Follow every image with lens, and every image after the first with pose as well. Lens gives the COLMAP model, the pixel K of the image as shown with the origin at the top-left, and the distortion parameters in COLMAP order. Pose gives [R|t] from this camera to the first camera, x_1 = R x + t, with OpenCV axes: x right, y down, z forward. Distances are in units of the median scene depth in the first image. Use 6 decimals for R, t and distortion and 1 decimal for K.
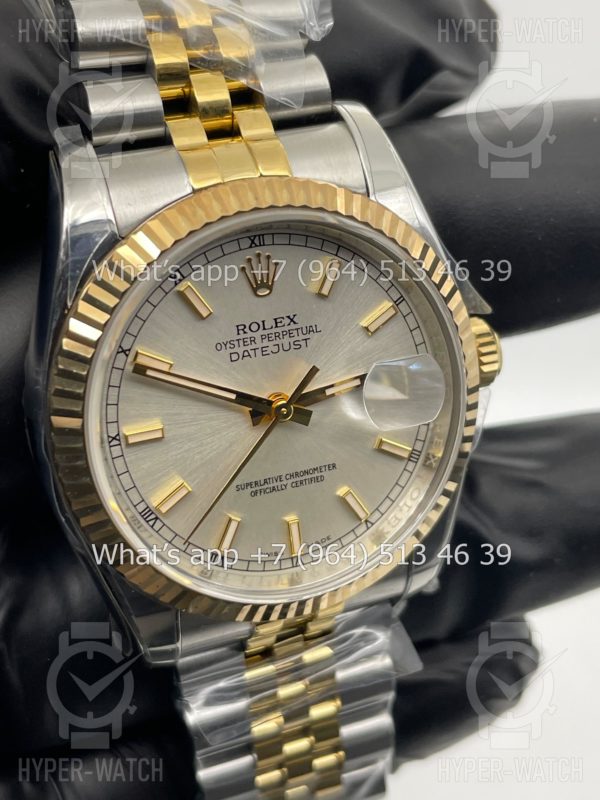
lens RADIAL K [[1248.6, 0, 300.0], [0, 1248.6, 400.0], [0, 0, 1]] dist [0.056638, 0.097994]
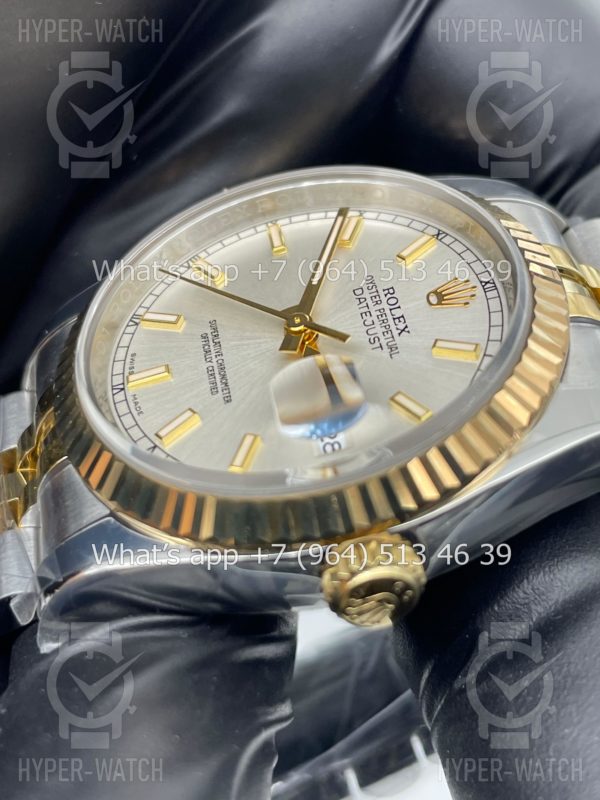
lens RADIAL K [[1248.6, 0, 300.0], [0, 1248.6, 400.0], [0, 0, 1]] dist [0.056638, 0.097994]
pose [[-0.022456, 0.436060, -0.899637, 0.792686], [-0.999742, -0.006808, 0.021654, -0.012154], [0.003317, 0.899892, 0.436101, 0.670329]]
